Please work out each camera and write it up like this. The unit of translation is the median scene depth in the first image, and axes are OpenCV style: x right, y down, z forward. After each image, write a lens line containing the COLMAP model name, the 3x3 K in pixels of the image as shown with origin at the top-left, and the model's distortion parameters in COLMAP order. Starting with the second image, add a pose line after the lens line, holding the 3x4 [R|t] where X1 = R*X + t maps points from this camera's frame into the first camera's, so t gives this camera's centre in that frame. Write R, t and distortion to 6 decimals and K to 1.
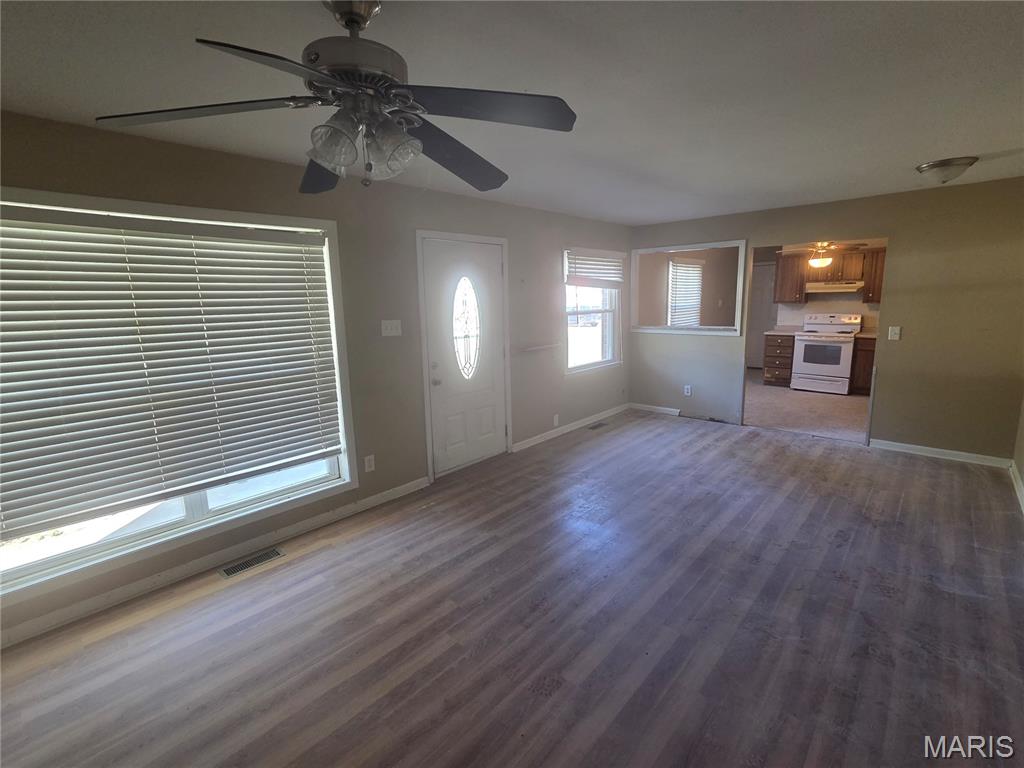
lens RADIAL K [[475.8, 0, 516.2], [0, 475.8, 384.6], [0, 0, 1]] dist [0.003103, 0.000545]
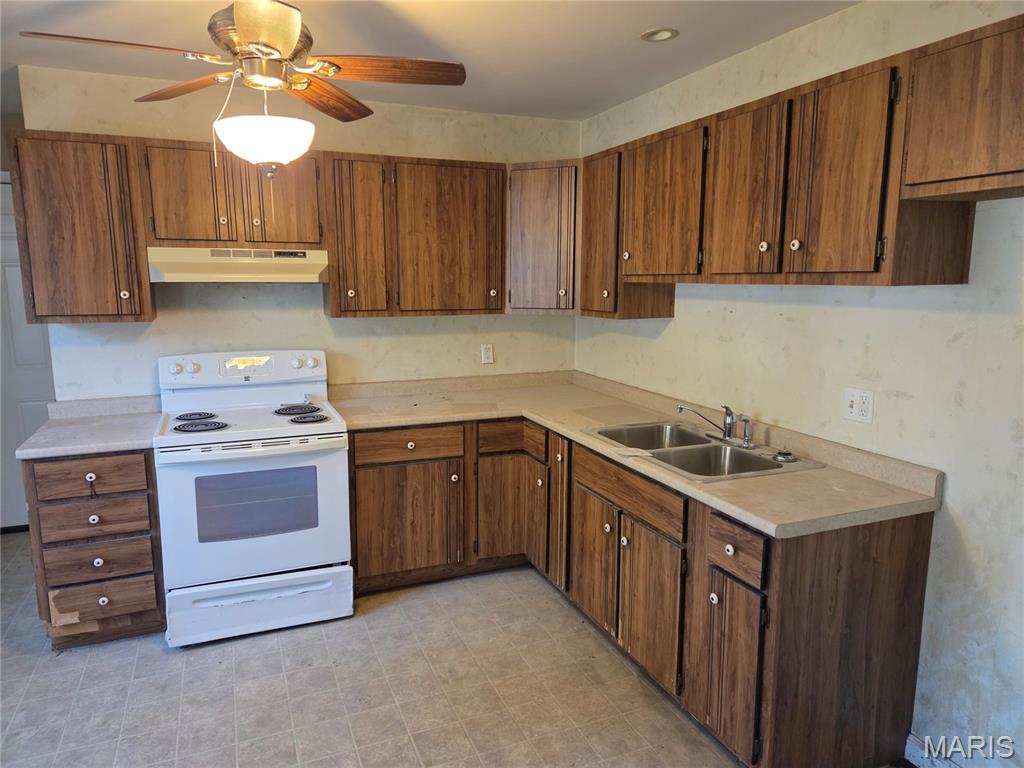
lens RADIAL K [[686.1, 0, 513.4], [0, 686.1, 384.6], [0, 0, 1]] dist [0.003237, -0.000348]
pose [[0.429553, -0.132093, 0.893328, 0.396468], [0.156762, 0.985132, 0.070289, -0.152782], [-0.889331, 0.109847, 0.443874, 0.759744]]
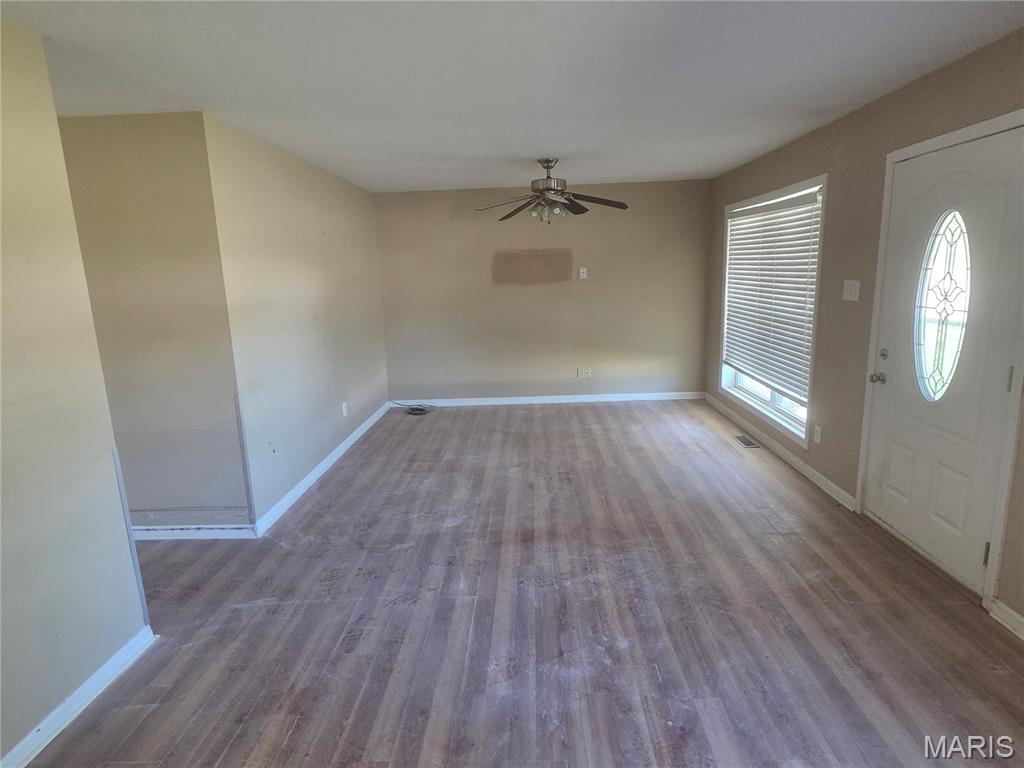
lens RADIAL K [[544.2, 0, 513.7], [0, 544.2, 380.7], [0, 0, 1]] dist [-0.002063, -0.000011]
pose [[-0.761843, 0.176182, -0.623341, 0.771224], [-0.068990, 0.934759, 0.348520, -0.255770], [0.644077, 0.308522, -0.699985, 1.312383]]
